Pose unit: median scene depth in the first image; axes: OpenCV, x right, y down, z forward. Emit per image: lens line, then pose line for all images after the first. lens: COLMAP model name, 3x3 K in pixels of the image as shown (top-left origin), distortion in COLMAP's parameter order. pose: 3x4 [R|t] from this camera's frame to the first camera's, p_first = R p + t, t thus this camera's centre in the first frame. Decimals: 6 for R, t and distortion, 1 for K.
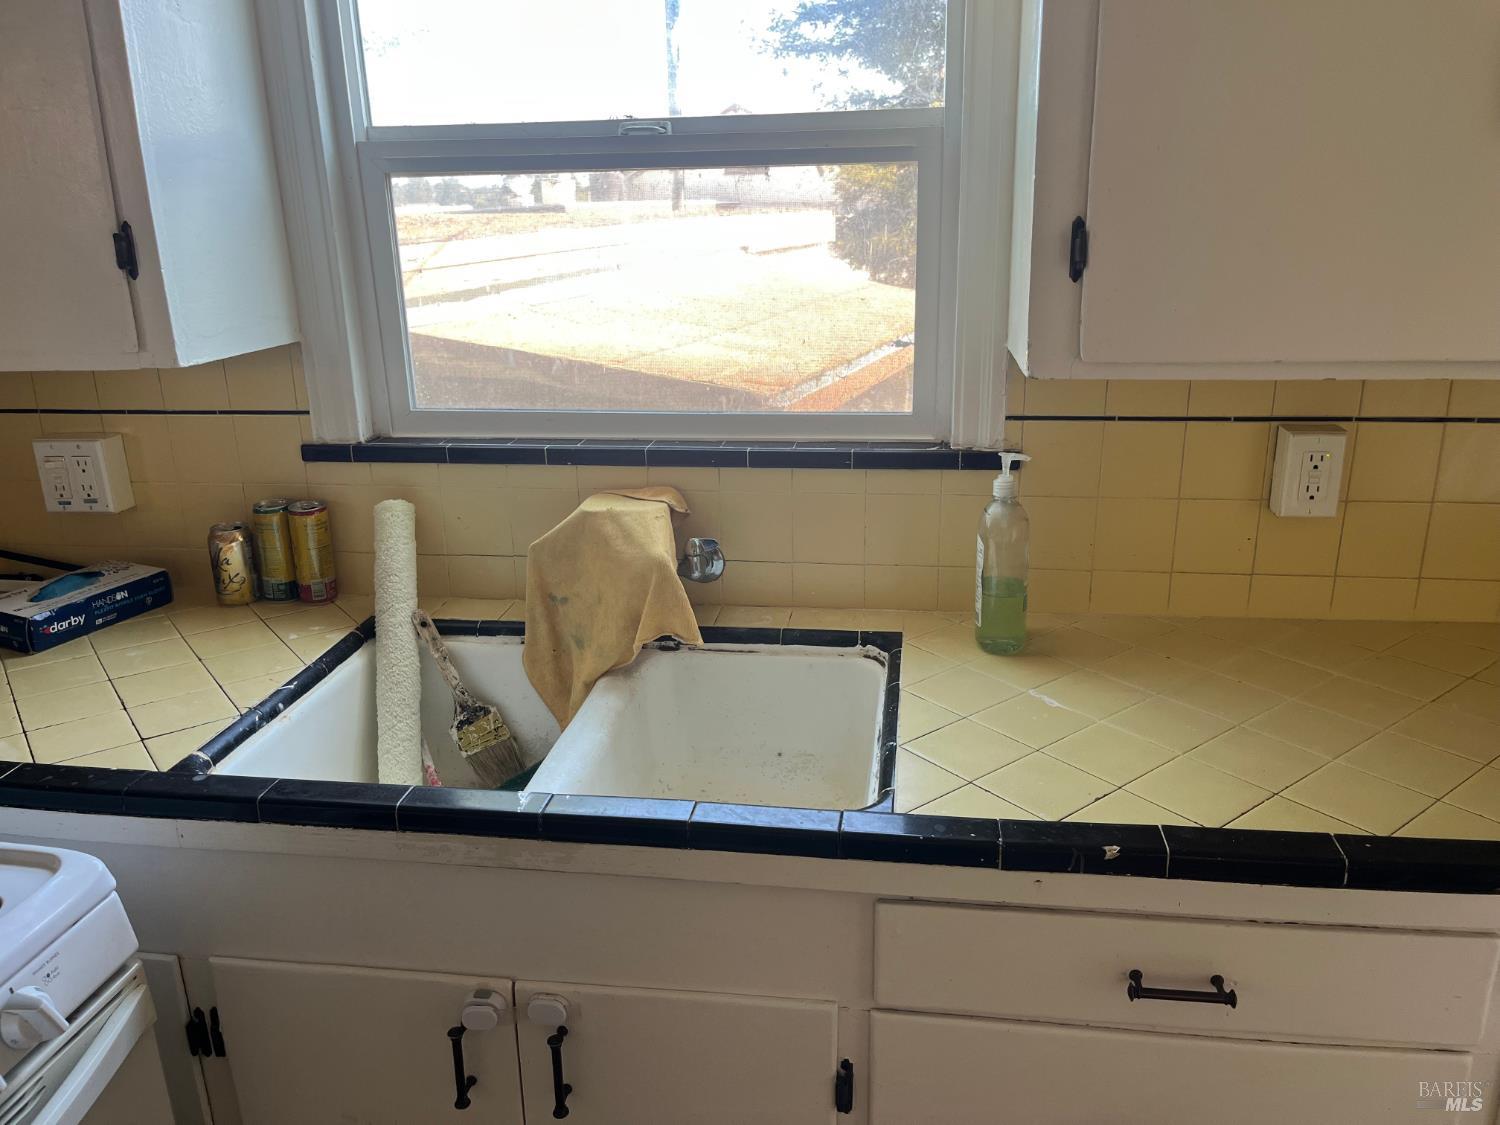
lens RADIAL K [[1159.3, 0, 746.7], [0, 1159.3, 564.1], [0, 0, 1]] dist [0.062494, -0.083592]
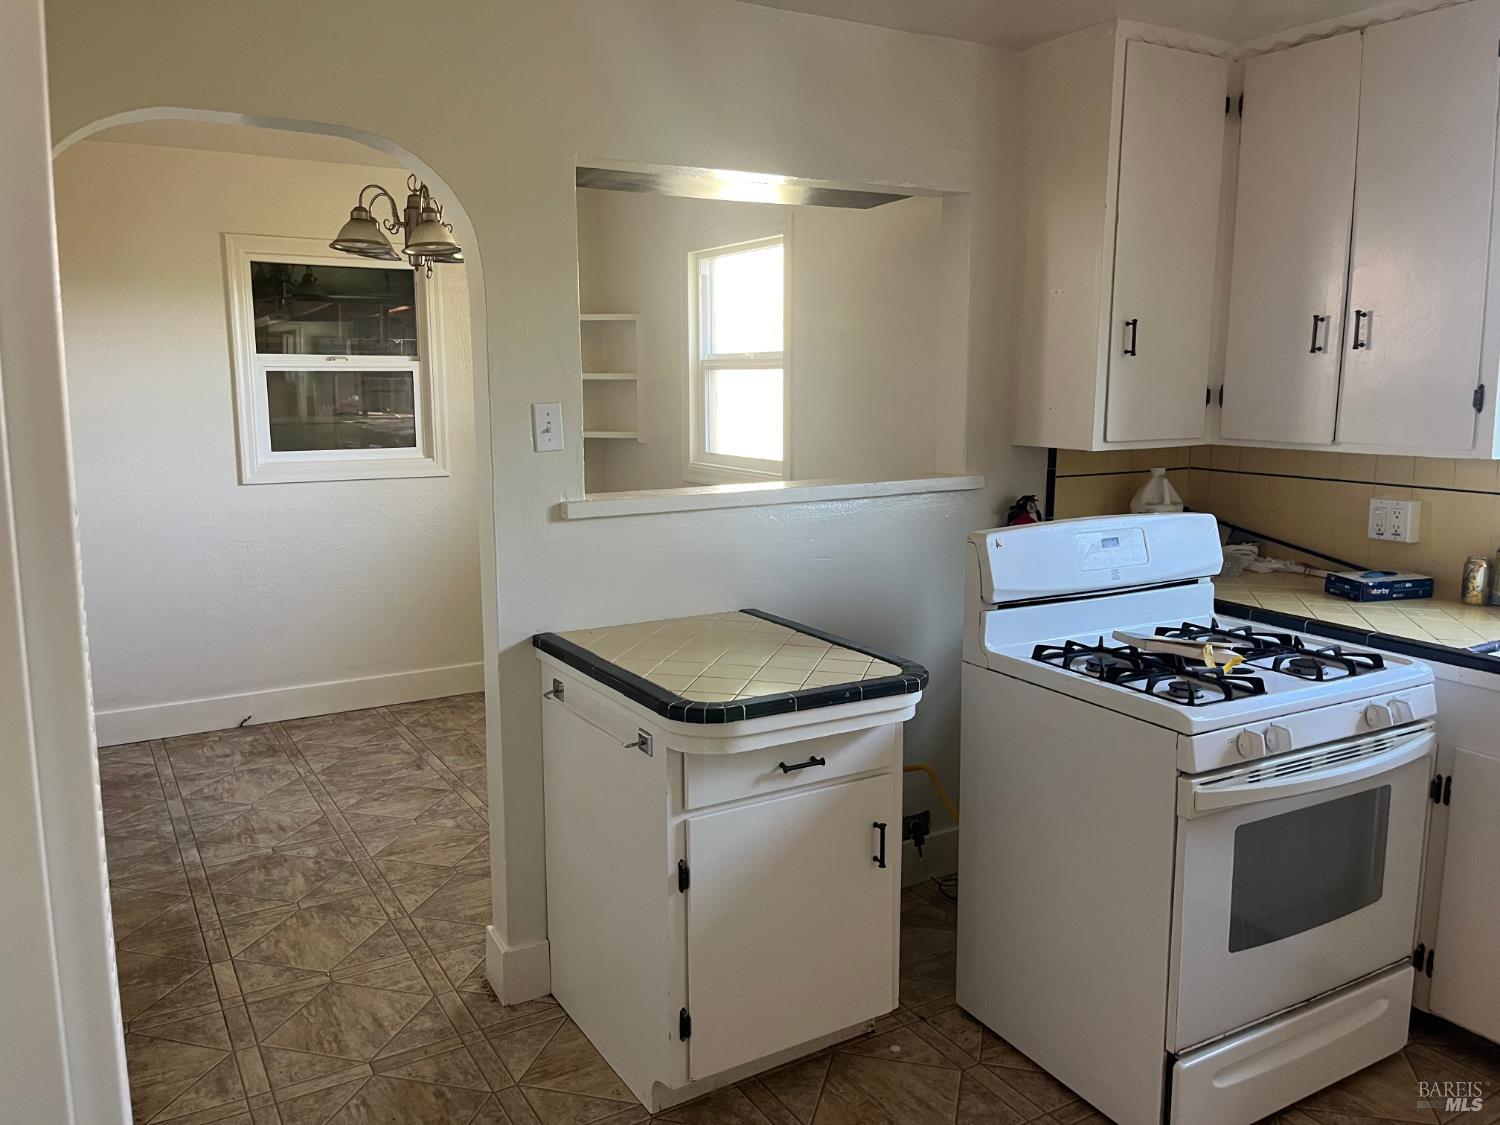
lens RADIAL K [[1159.3, 0, 751.3], [0, 1159.3, 560.1], [0, 0, 1]] dist [0.062494, -0.083592]
pose [[0.642839, 0.142380, -0.752653, 0.160387], [-0.242508, 0.969861, -0.023656, 0.268519], [0.726601, 0.197732, 0.657992, -0.893330]]
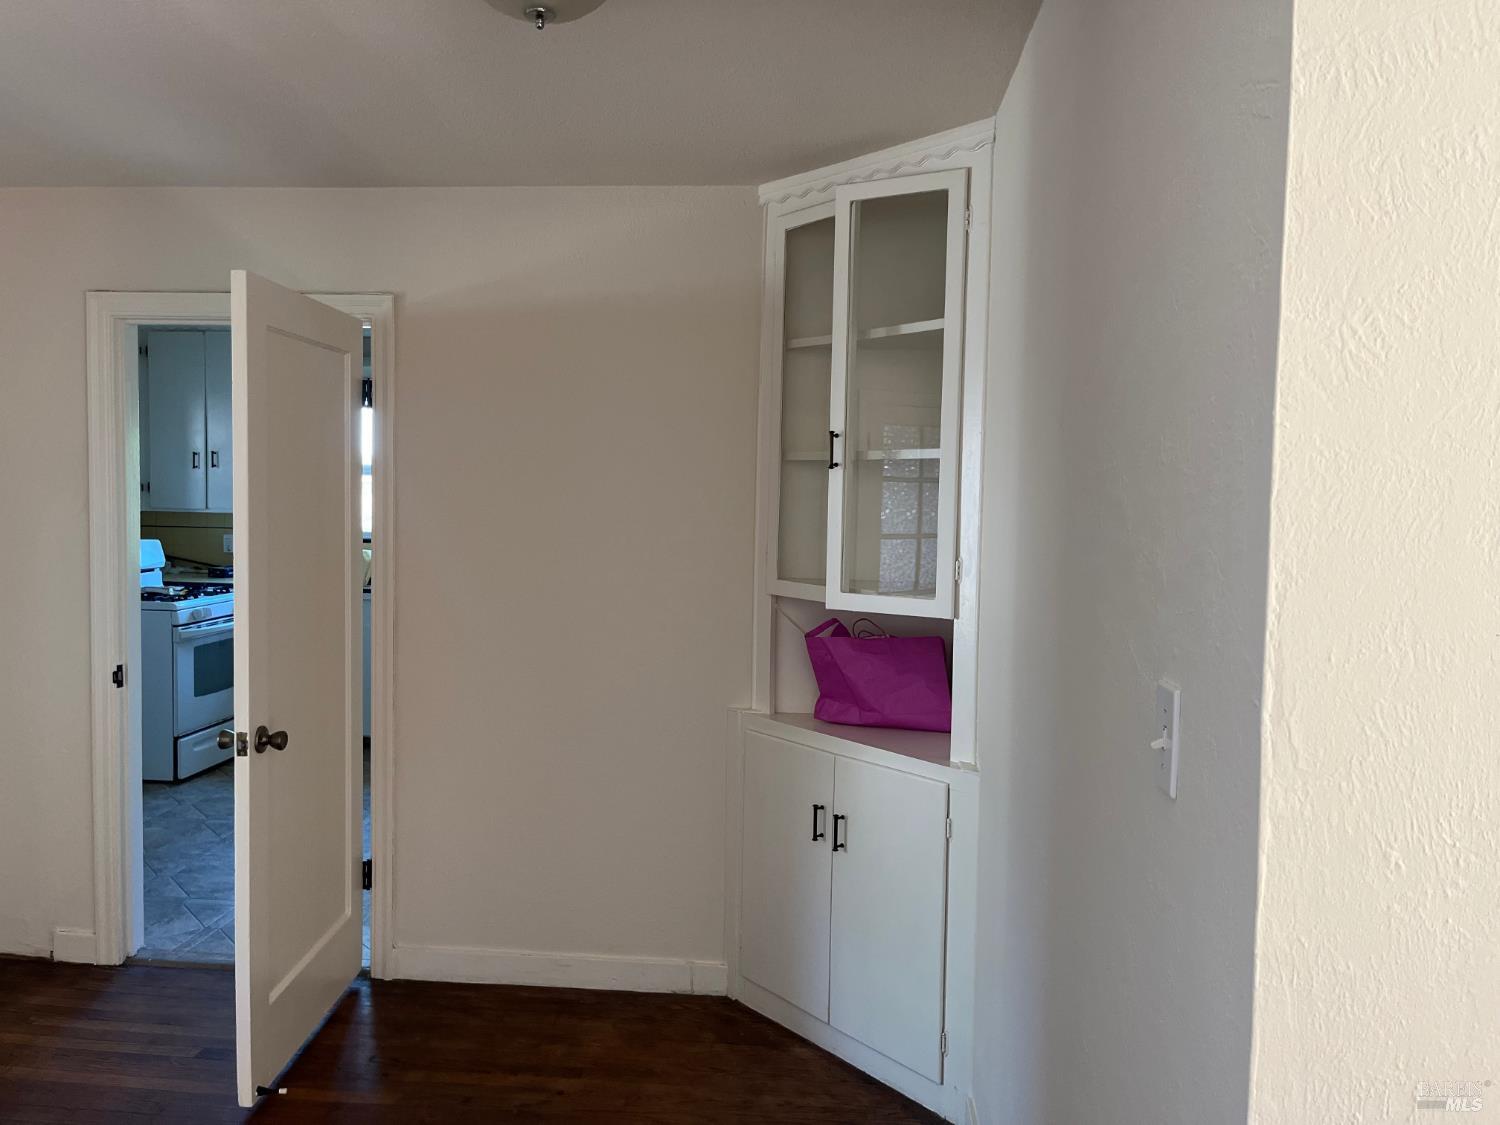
lens RADIAL K [[1159.3, 0, 758.0], [0, 1159.3, 546.1], [0, 0, 1]] dist [0.062494, -0.083592]
pose [[0.996594, 0.037328, 0.073539, 0.921770], [-0.018172, 0.969181, -0.245681, 0.887886], [-0.080443, 0.243507, 0.966557, -3.015743]]
